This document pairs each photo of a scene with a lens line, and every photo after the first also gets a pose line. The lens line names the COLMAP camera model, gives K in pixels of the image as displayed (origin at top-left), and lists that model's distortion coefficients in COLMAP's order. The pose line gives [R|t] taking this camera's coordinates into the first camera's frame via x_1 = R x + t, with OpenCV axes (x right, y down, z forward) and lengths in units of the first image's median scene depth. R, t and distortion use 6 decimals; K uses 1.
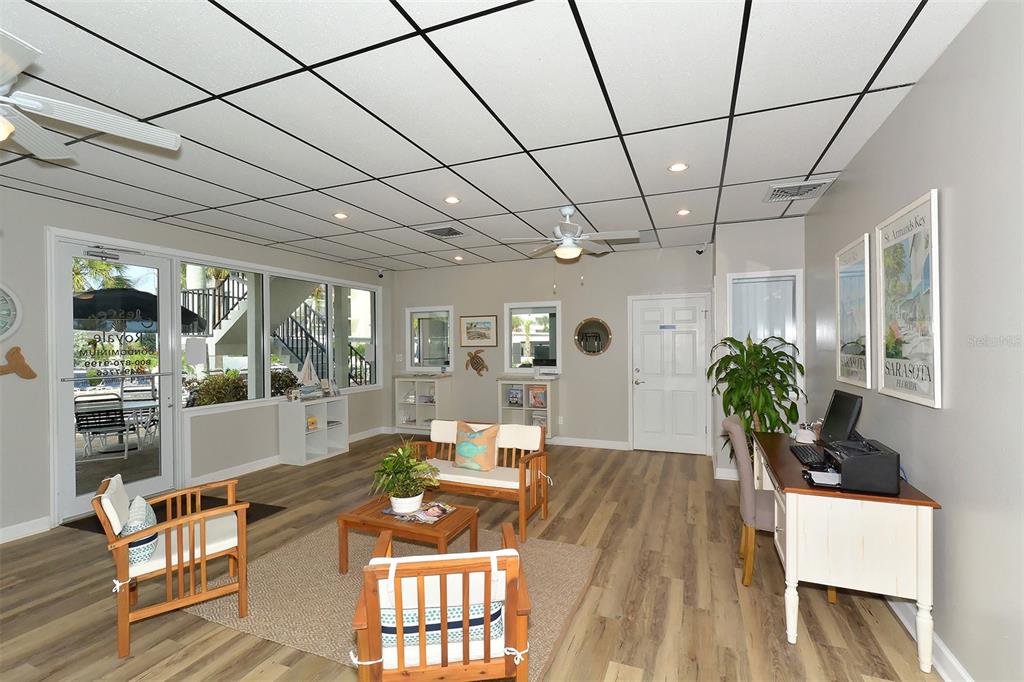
lens RADIAL K [[444.8, 0, 512.0], [0, 444.8, 341.0], [0, 0, 1]] dist [-0.001854, -0.000103]
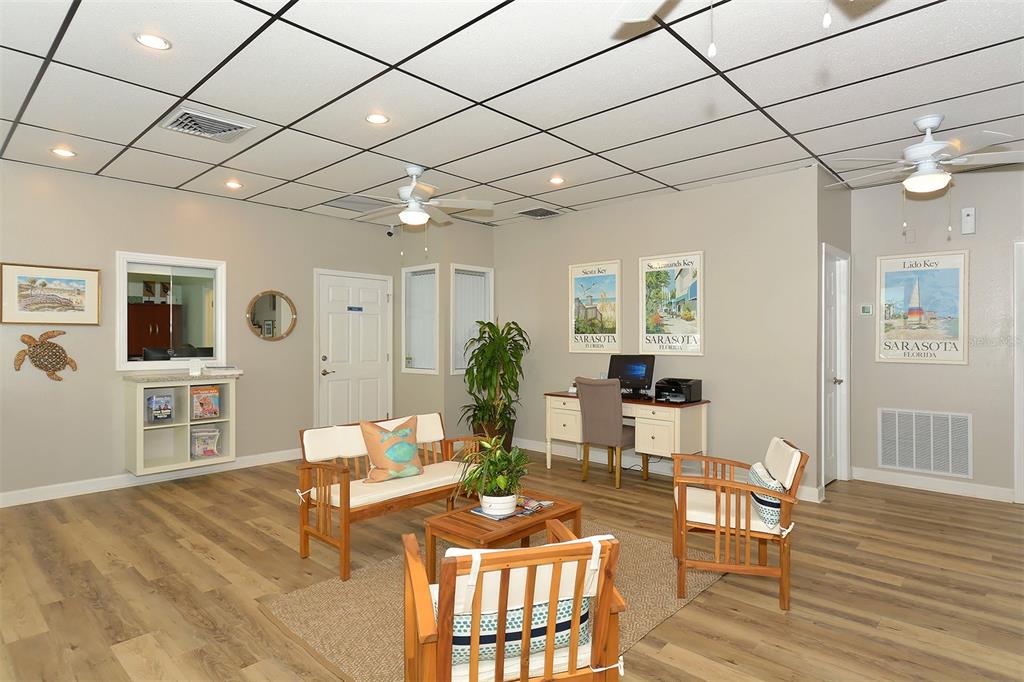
lens RADIAL K [[564.2, 0, 512.0], [0, 564.2, 341.0], [0, 0, 1]] dist [0.002756, 0.000599]
pose [[0.350999, 0.005121, 0.936362, -0.856225], [-0.012480, 0.999922, -0.000790, 0.043142], [-0.936293, -0.011409, 0.351036, 0.431539]]
